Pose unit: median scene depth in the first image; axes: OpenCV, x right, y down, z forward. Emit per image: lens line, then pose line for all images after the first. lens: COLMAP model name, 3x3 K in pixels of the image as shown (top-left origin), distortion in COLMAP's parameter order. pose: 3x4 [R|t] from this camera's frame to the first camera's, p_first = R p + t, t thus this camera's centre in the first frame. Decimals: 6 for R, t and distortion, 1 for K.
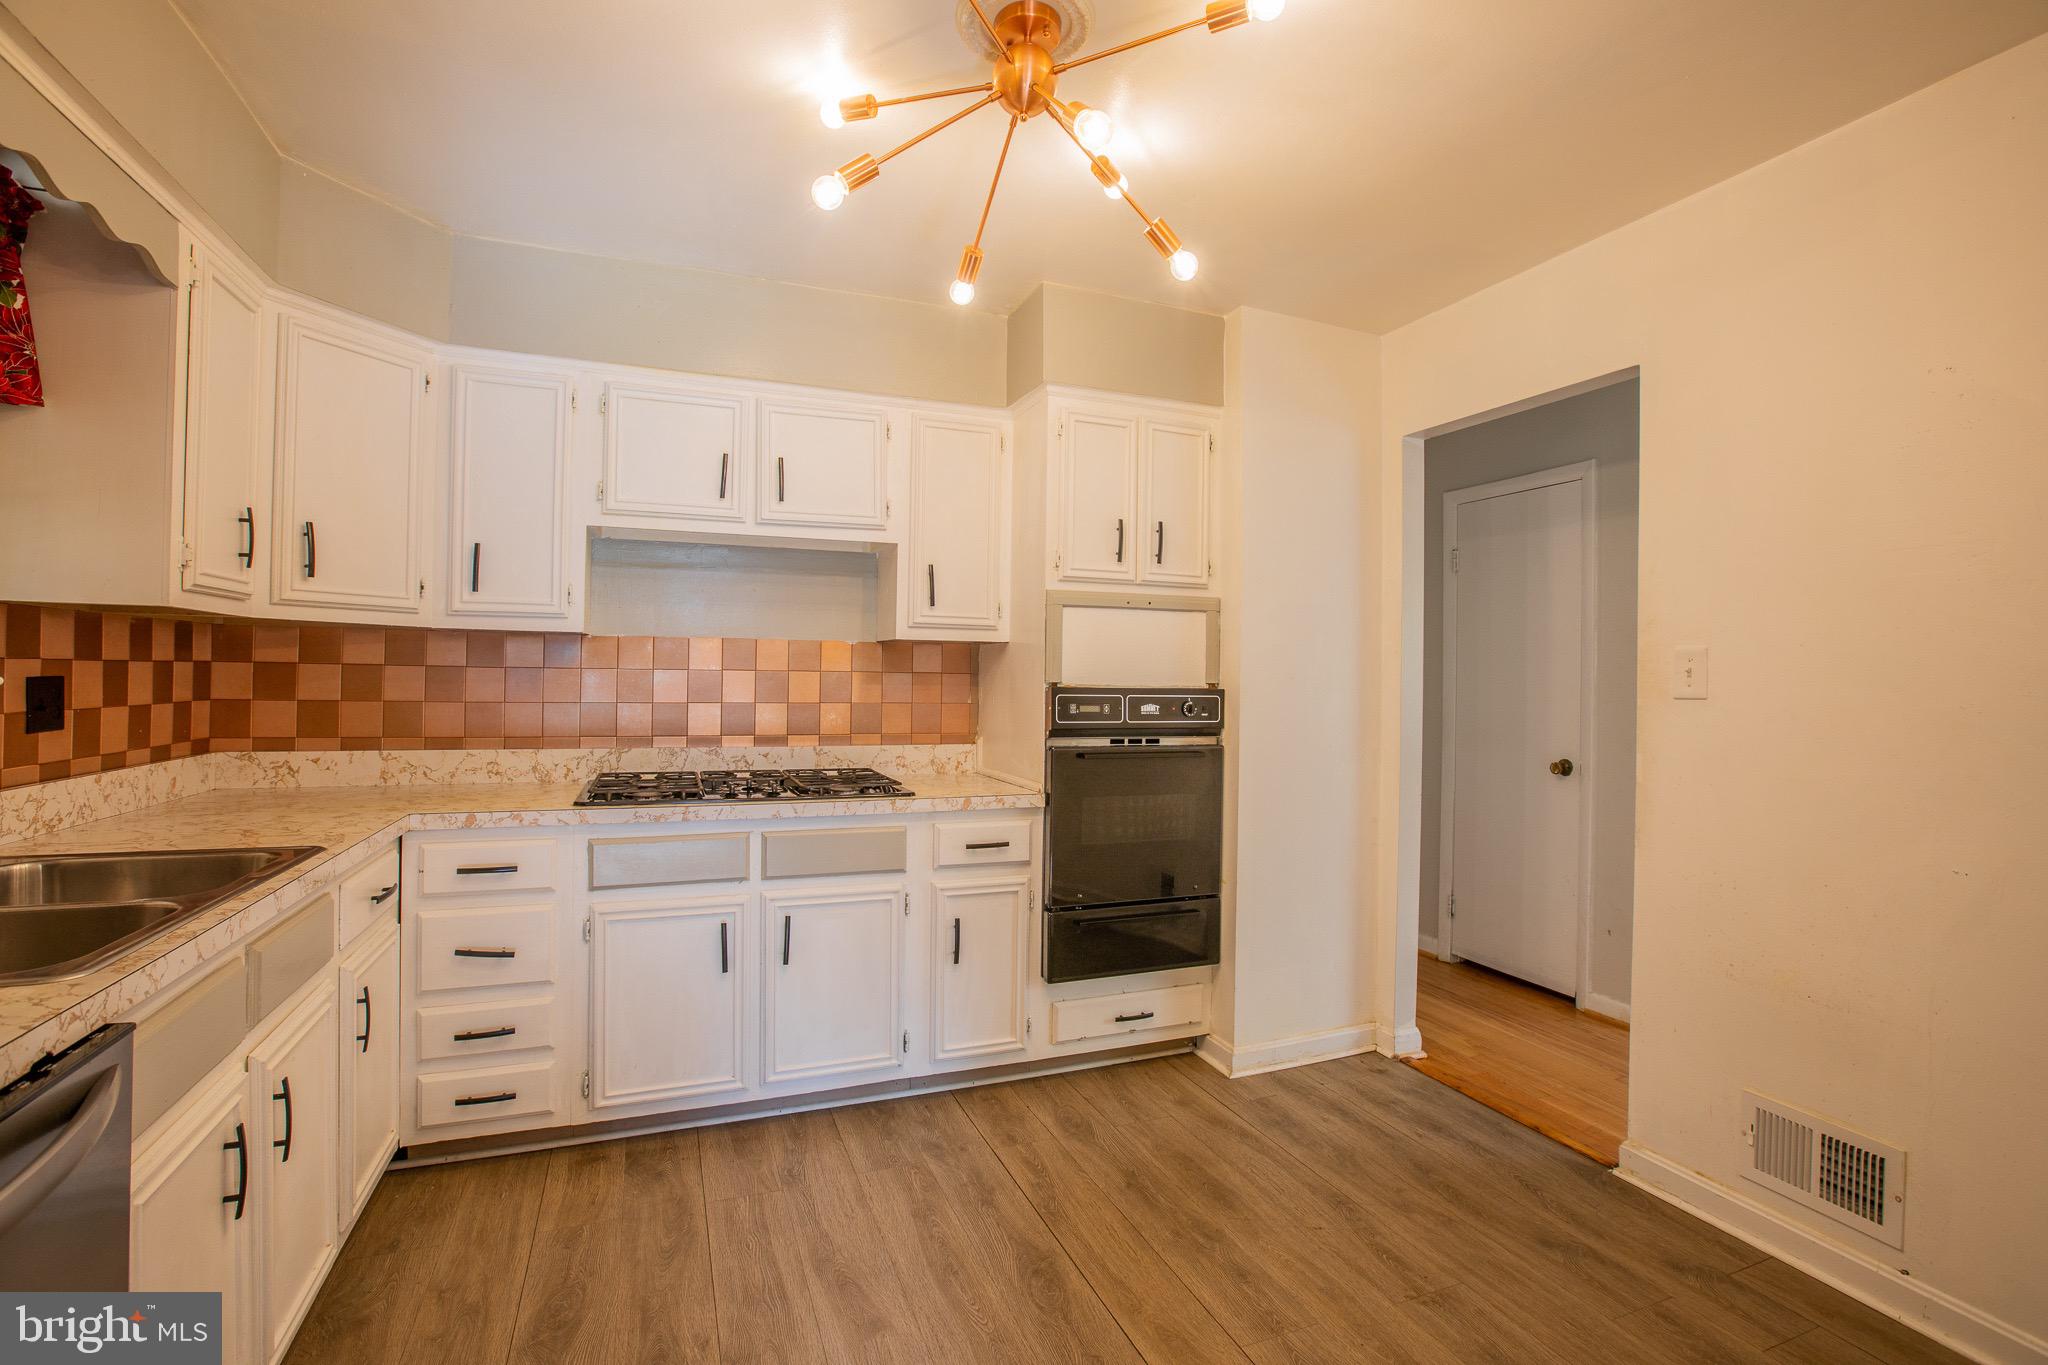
lens RADIAL K [[930.3, 0, 1017.5], [0, 930.3, 669.9], [0, 0, 1]] dist [-0.047838, 0.016048]
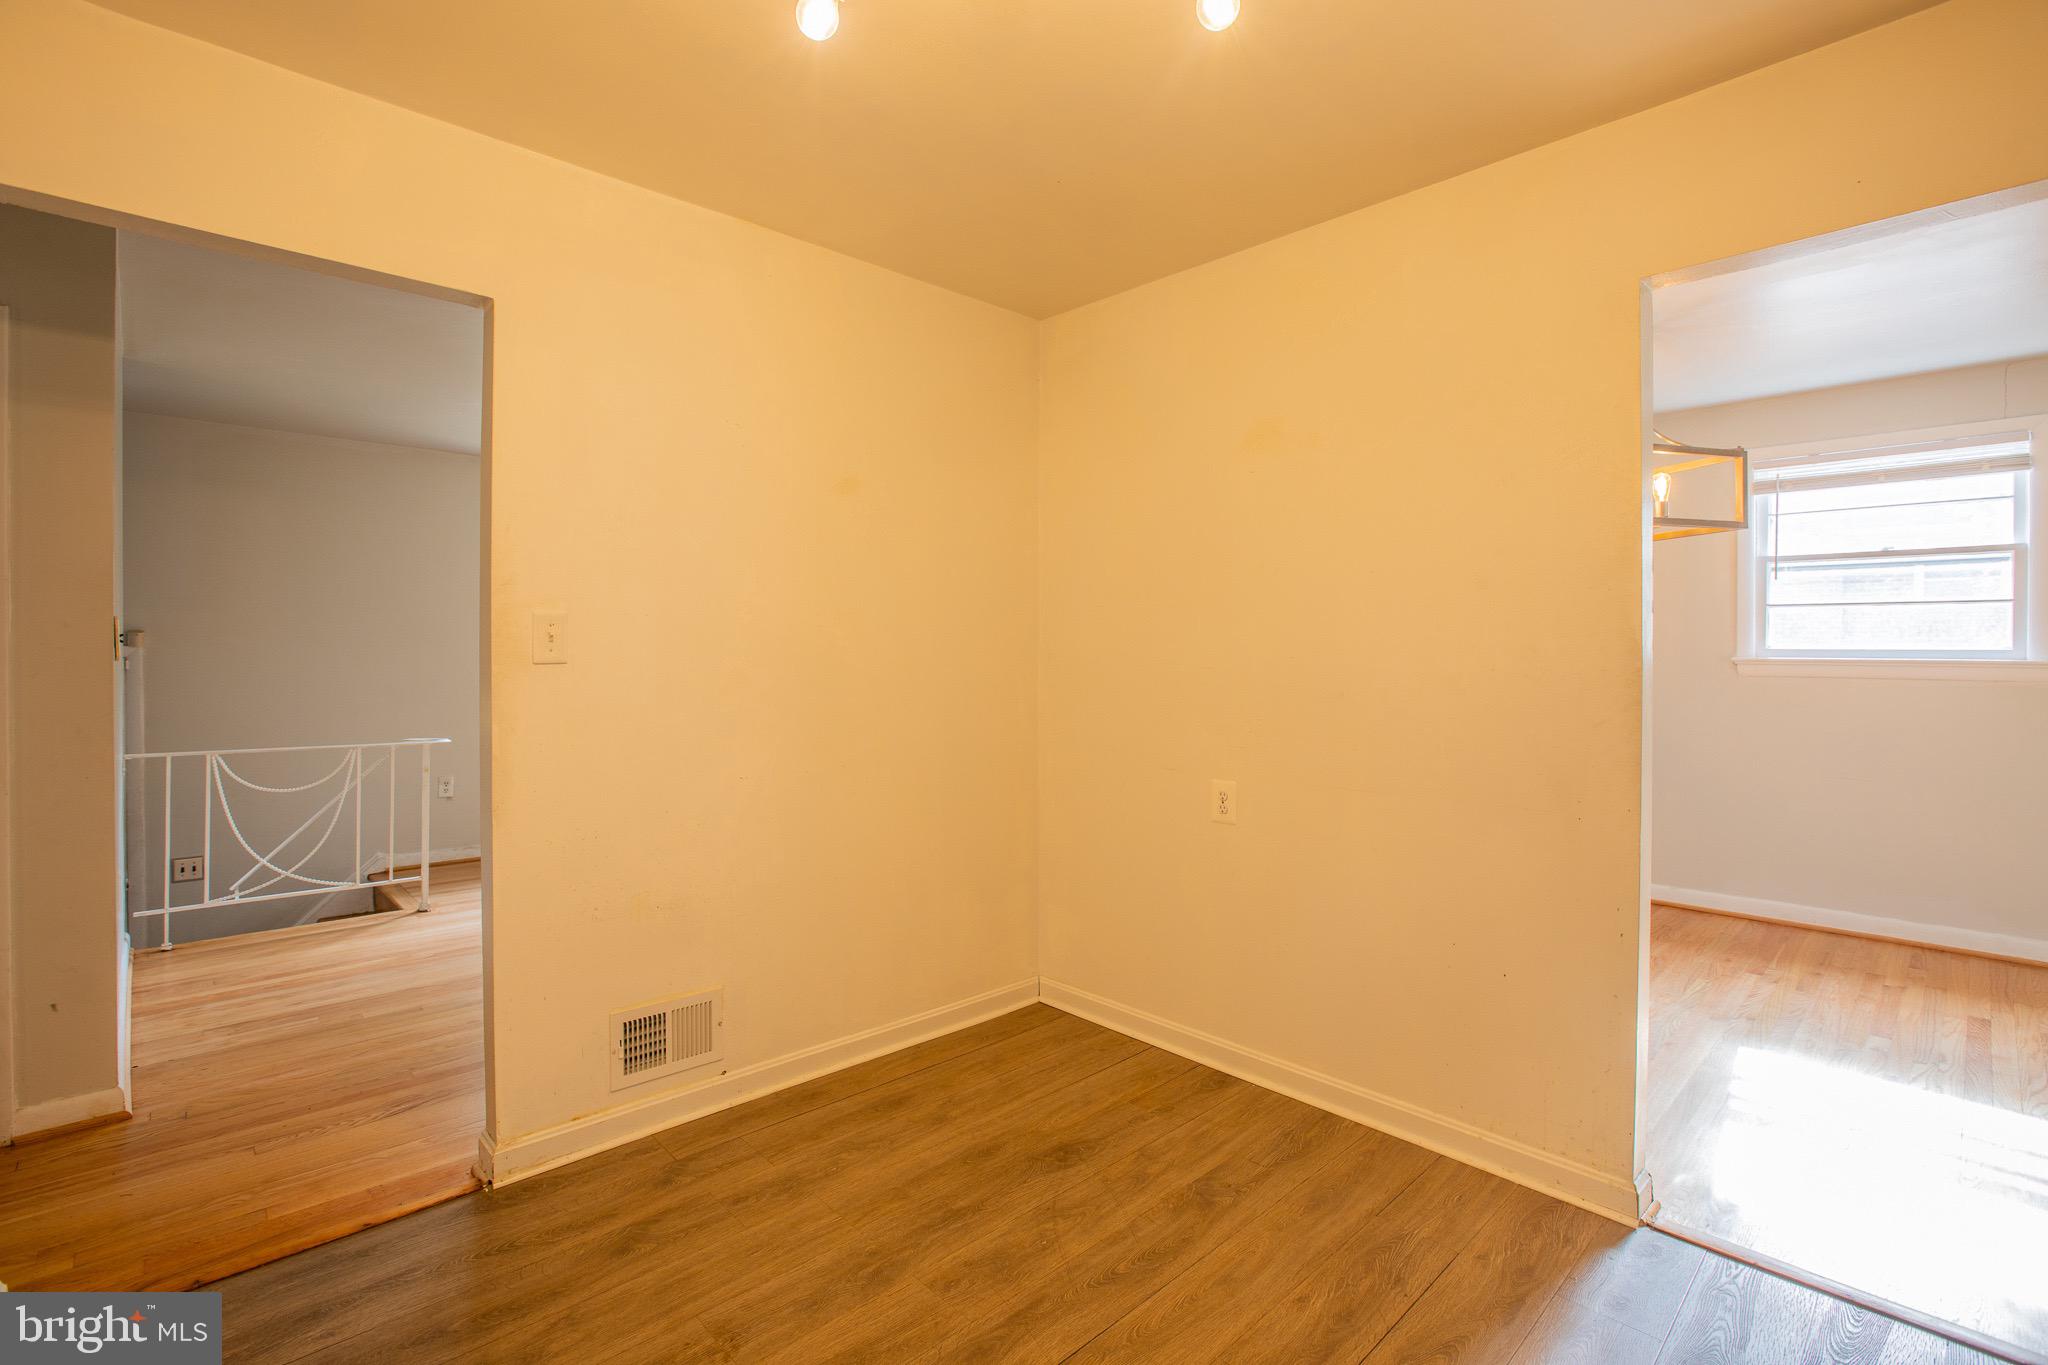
lens RADIAL K [[930.3, 0, 1017.5], [0, 930.3, 669.9], [0, 0, 1]] dist [-0.047838, 0.016048]
pose [[-0.378193, -0.031565, 0.925188, -0.305715], [-0.016696, 0.999489, 0.027276, 0.001949], [-0.925576, -0.005131, -0.378527, 0.718450]]
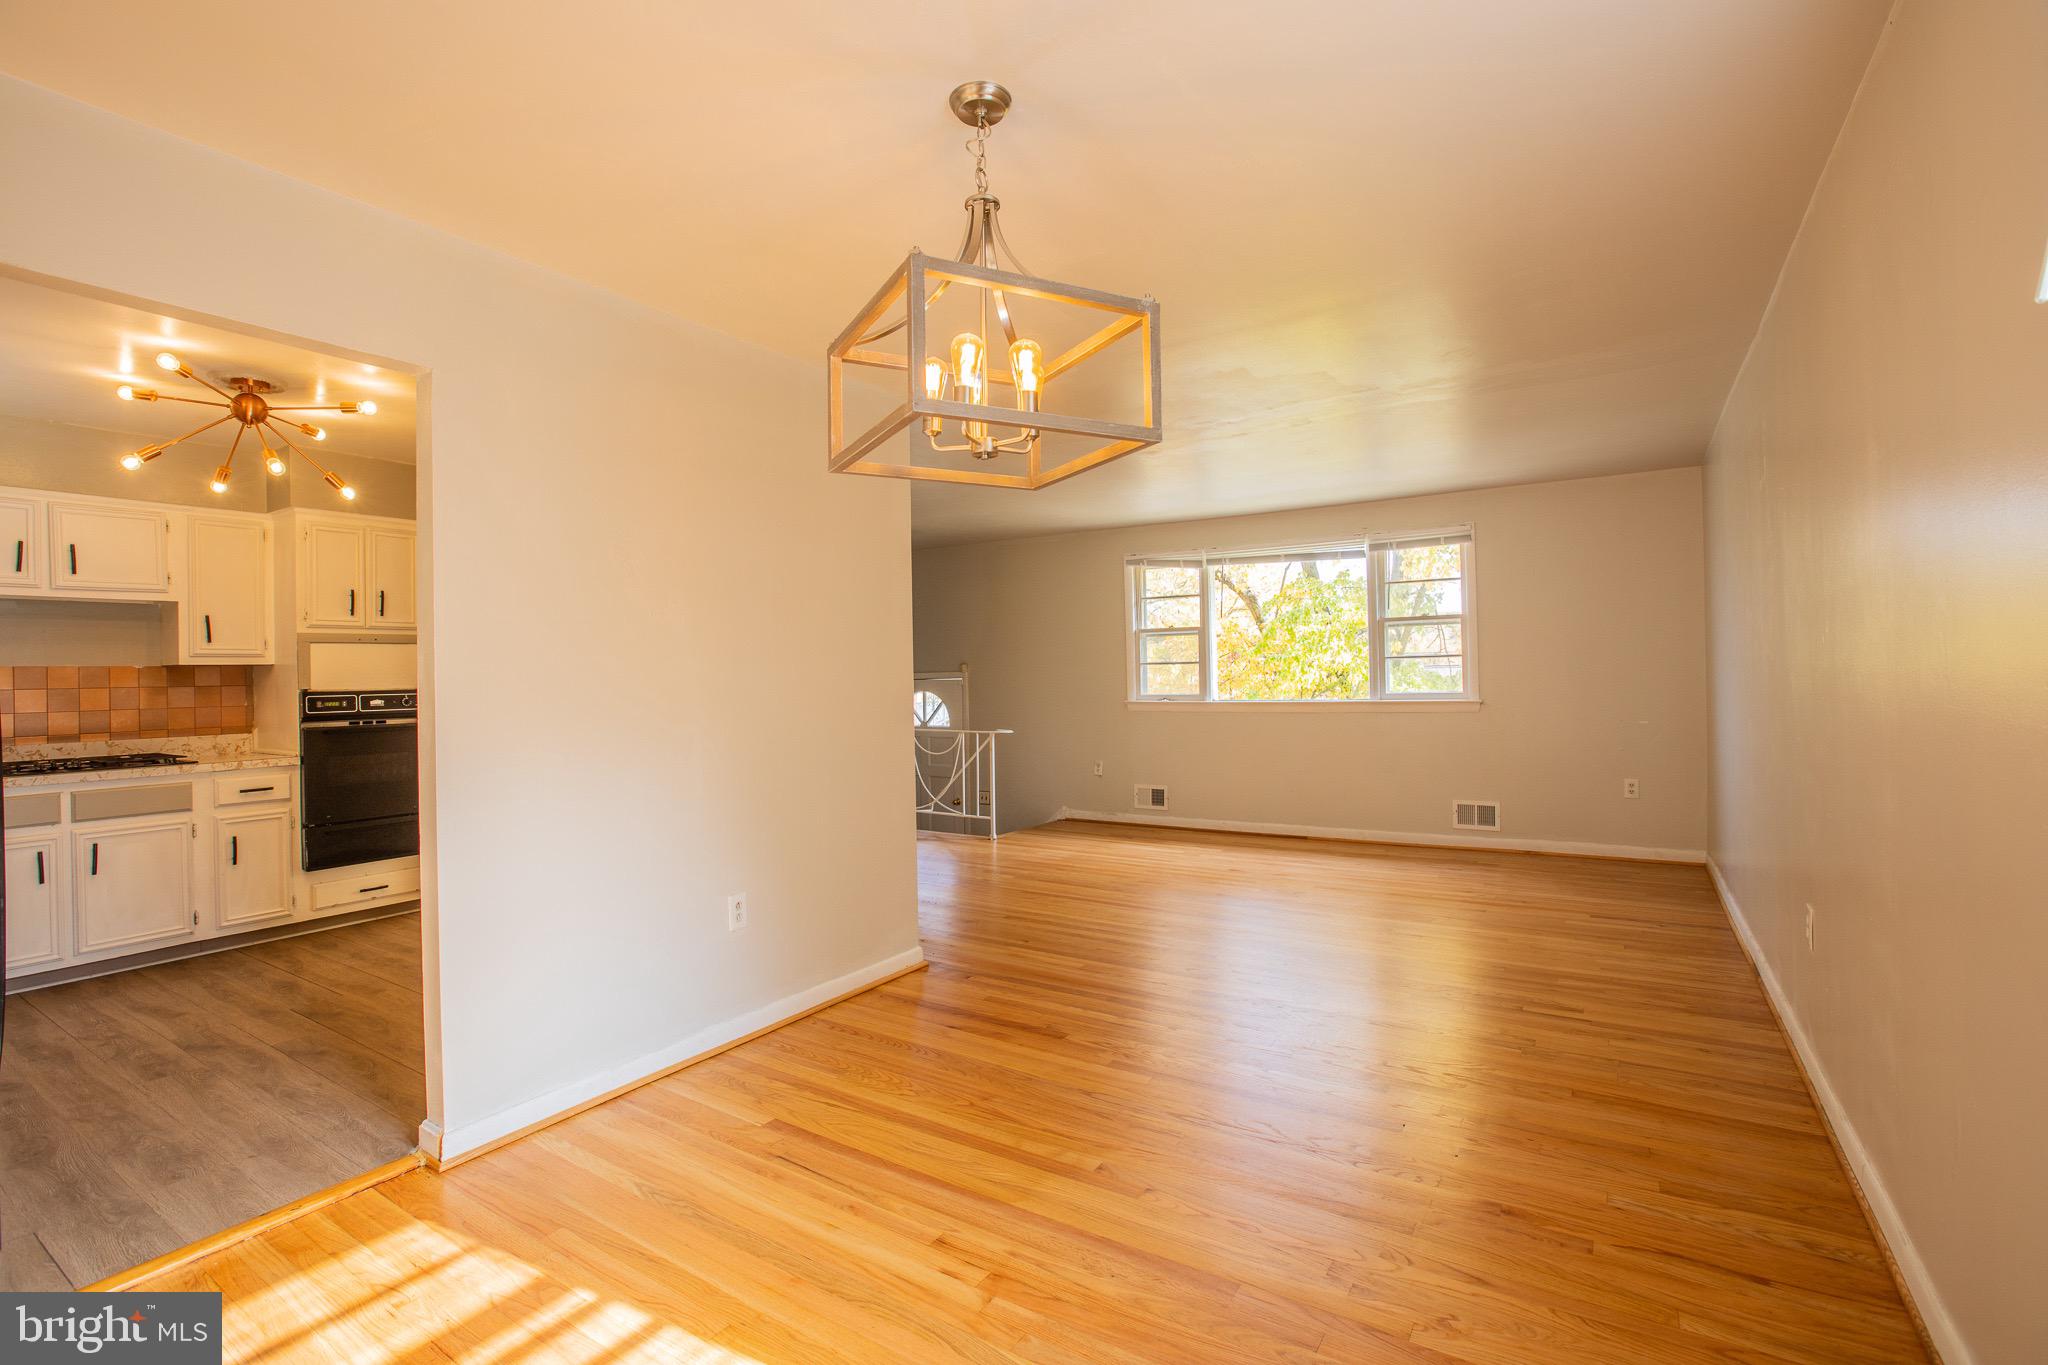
lens RADIAL K [[930.3, 0, 1017.5], [0, 930.3, 669.9], [0, 0, 1]] dist [-0.047838, 0.016048]
pose [[0.814248, -0.027727, 0.579855, 0.136985], [0.027156, 0.999584, 0.009664, -0.001709], [-0.579882, 0.007878, 0.814662, -1.058562]]
